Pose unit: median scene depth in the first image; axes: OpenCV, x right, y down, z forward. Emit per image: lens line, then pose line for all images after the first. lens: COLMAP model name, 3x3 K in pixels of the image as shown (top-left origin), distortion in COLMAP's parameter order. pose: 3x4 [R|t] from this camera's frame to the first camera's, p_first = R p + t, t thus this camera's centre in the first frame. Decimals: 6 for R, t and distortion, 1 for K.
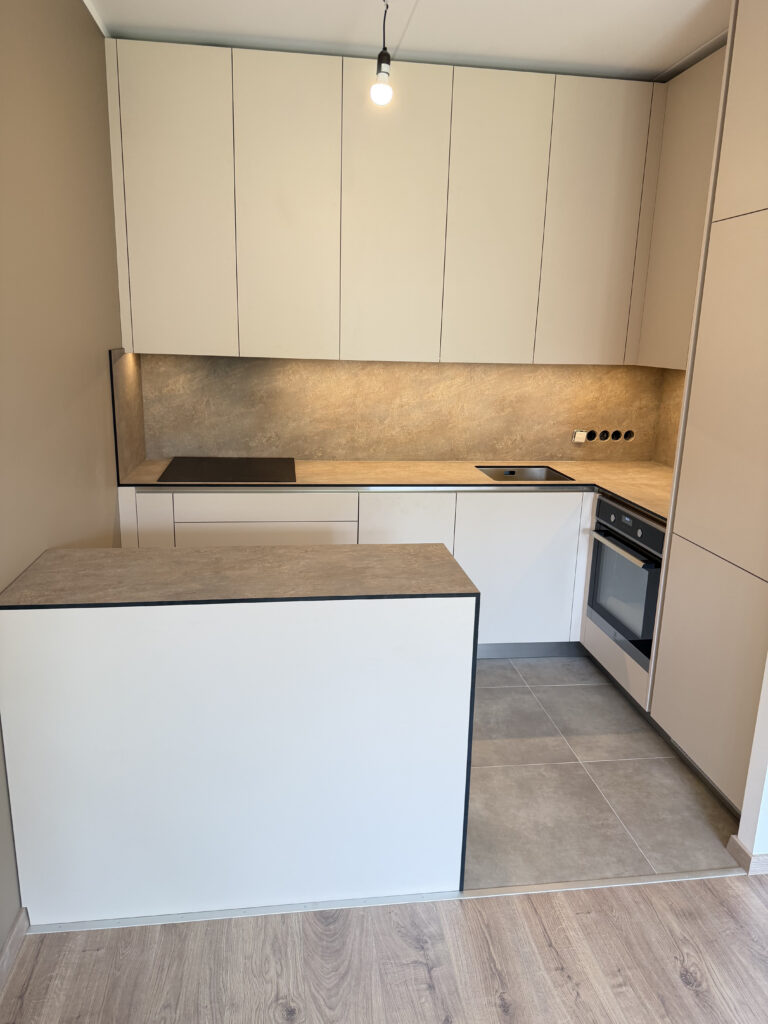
lens RADIAL K [[719.5, 0, 387.4], [0, 719.5, 506.7], [0, 0, 1]] dist [0.163282, -0.214436]
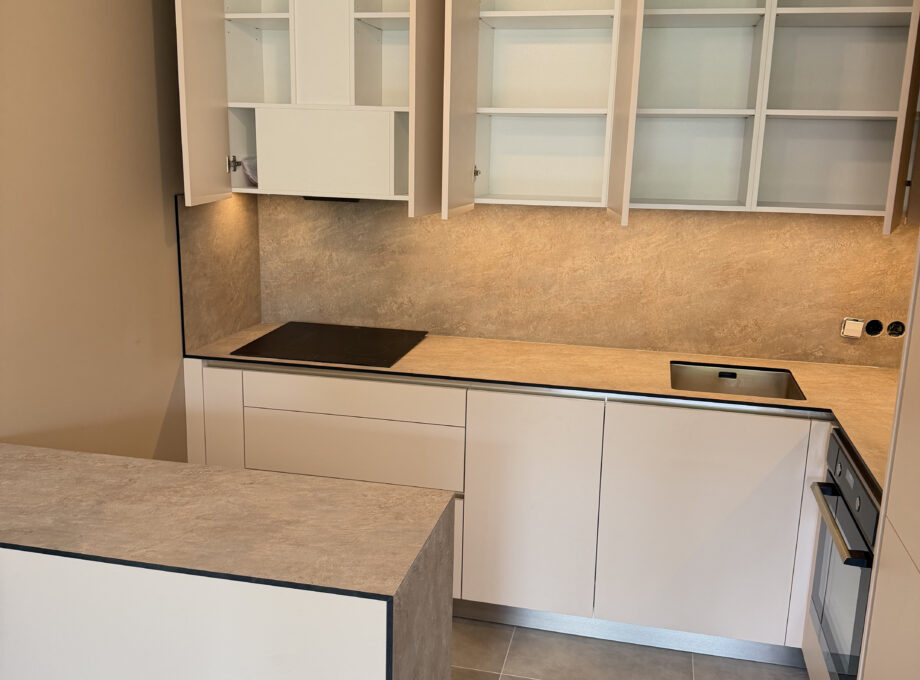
lens RADIAL K [[858.8, 0, 457.4], [0, 858.8, 342.9], [0, 0, 1]] dist [0.186639, -0.408714]
pose [[0.932354, 0.073712, -0.353952, 0.230436], [-0.080733, 0.996723, -0.005090, -0.054788], [0.352416, 0.033321, 0.935250, 0.155838]]
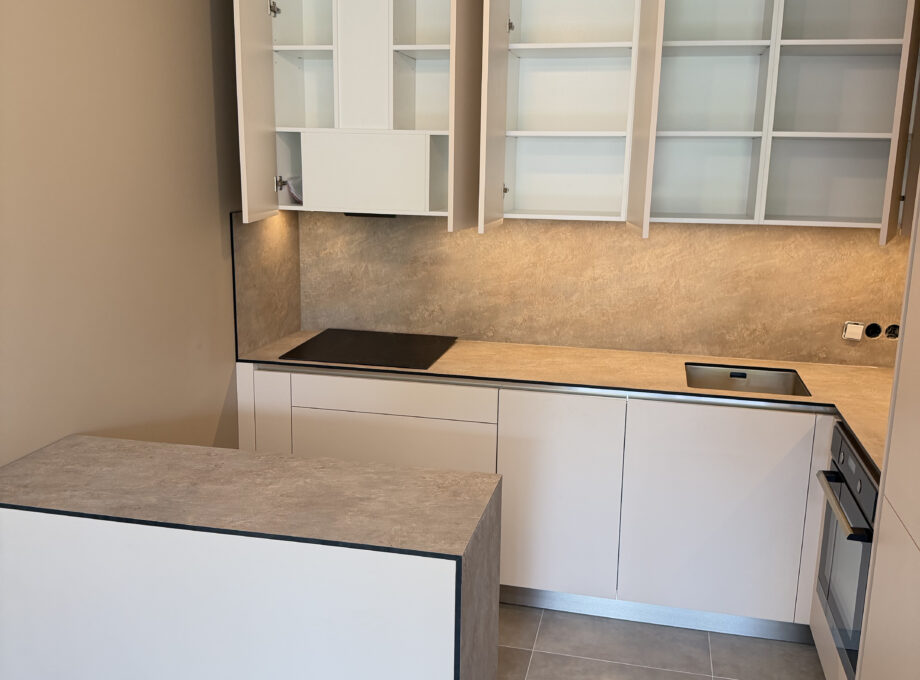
lens RADIAL K [[858.8, 0, 457.4], [0, 858.8, 342.9], [0, 0, 1]] dist [0.186639, -0.408714]
pose [[0.932185, 0.064109, -0.356261, 0.226937], [-0.075192, 0.997018, -0.017332, -0.044830], [0.354087, 0.042945, 0.934226, 0.079917]]
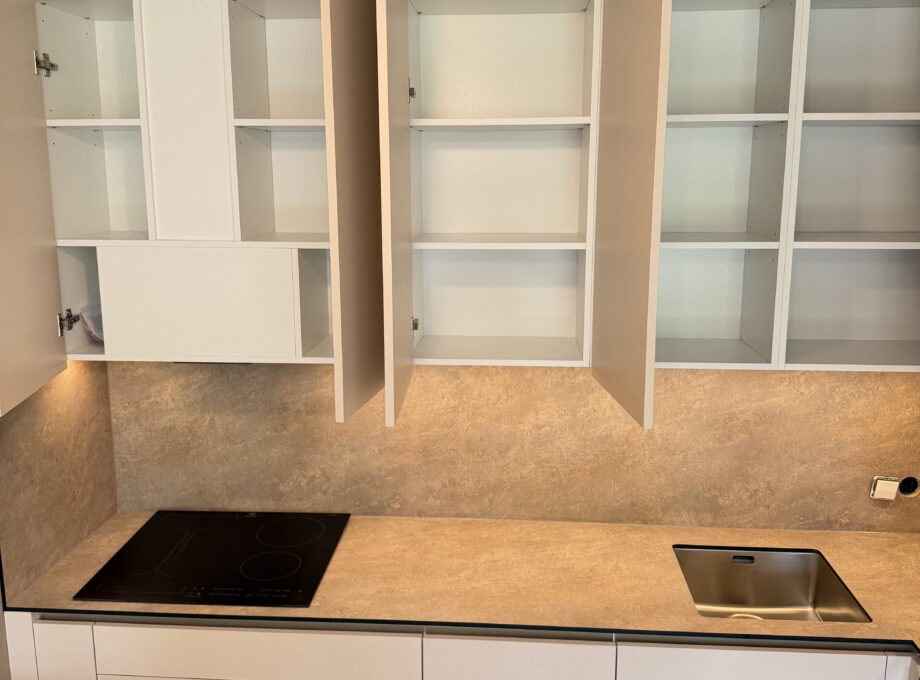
lens RADIAL K [[858.2, 0, 456.7], [0, 858.2, 331.3], [0, 0, 1]] dist [0.178098, -0.369081]
pose [[0.976289, 0.009206, -0.216274, 0.106314], [-0.019499, 0.998774, -0.045507, -0.189140], [0.215590, 0.048645, 0.975272, 0.336523]]
